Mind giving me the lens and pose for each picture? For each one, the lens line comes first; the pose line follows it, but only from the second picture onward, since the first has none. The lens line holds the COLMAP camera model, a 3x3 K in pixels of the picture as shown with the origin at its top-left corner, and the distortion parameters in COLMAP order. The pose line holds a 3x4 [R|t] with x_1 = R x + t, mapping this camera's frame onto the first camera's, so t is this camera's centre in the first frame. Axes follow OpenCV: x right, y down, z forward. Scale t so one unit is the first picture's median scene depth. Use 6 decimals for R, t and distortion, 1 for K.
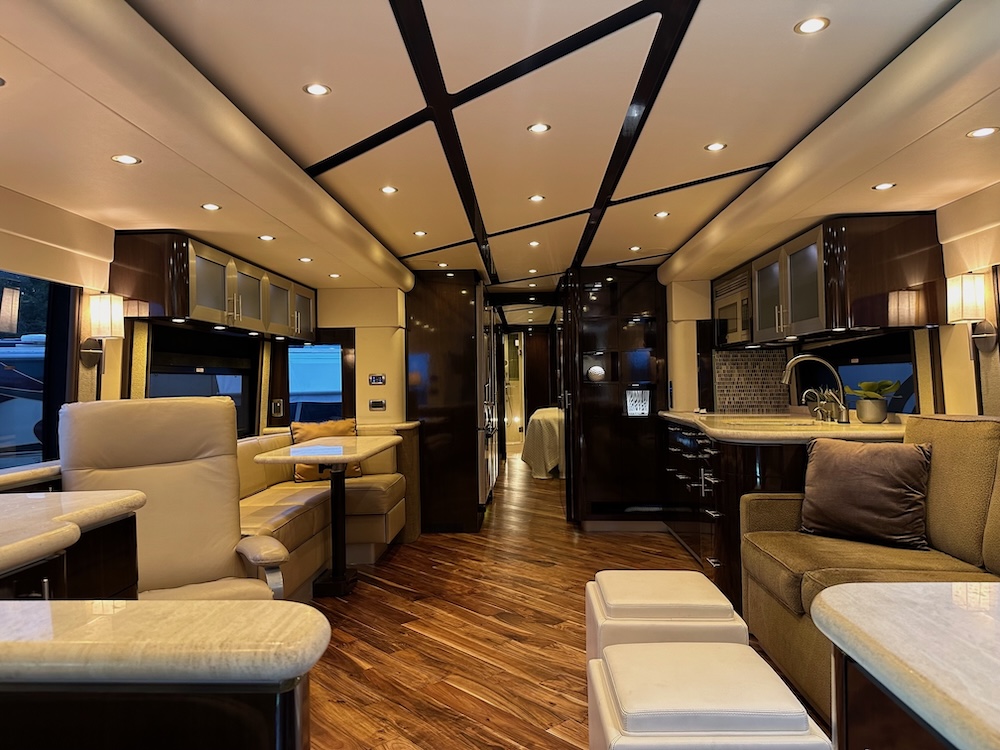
lens RADIAL K [[711.2, 0, 494.4], [0, 711.2, 378.1], [0, 0, 1]] dist [0.099656, -0.131662]
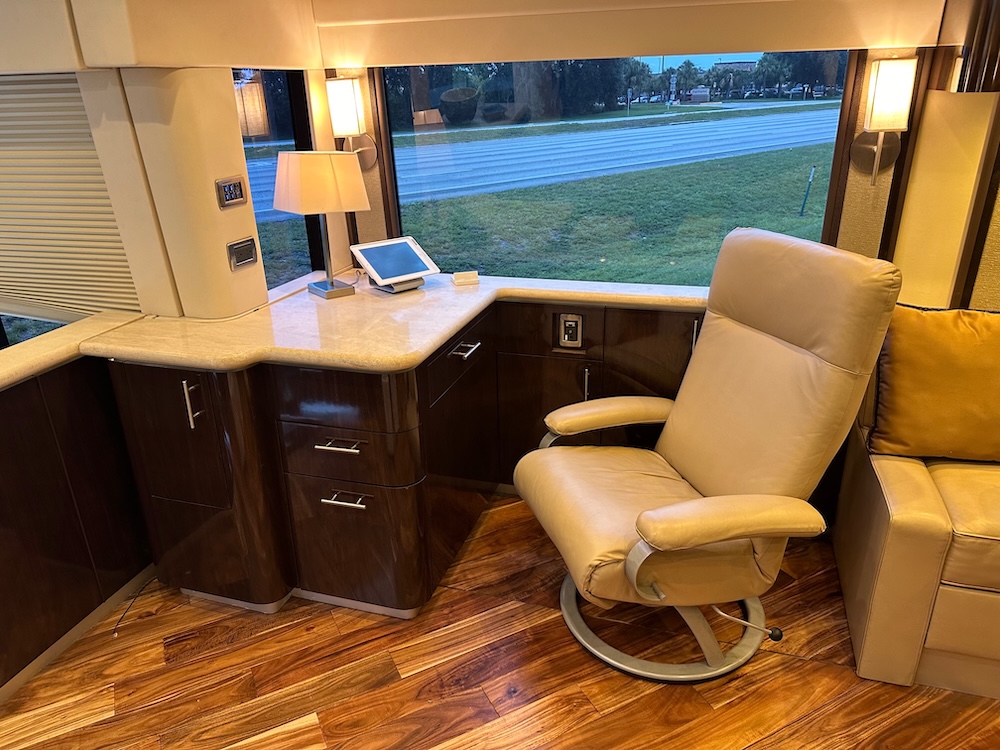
lens RADIAL K [[713.1, 0, 496.9], [0, 713.1, 360.6], [0, 0, 1]] dist [0.003747, 0.010555]
pose [[-0.261589, 0.381256, -0.886688, 0.158808], [0.032874, 0.921663, 0.386597, -0.095774], [0.964619, 0.071980, -0.253630, 0.649953]]
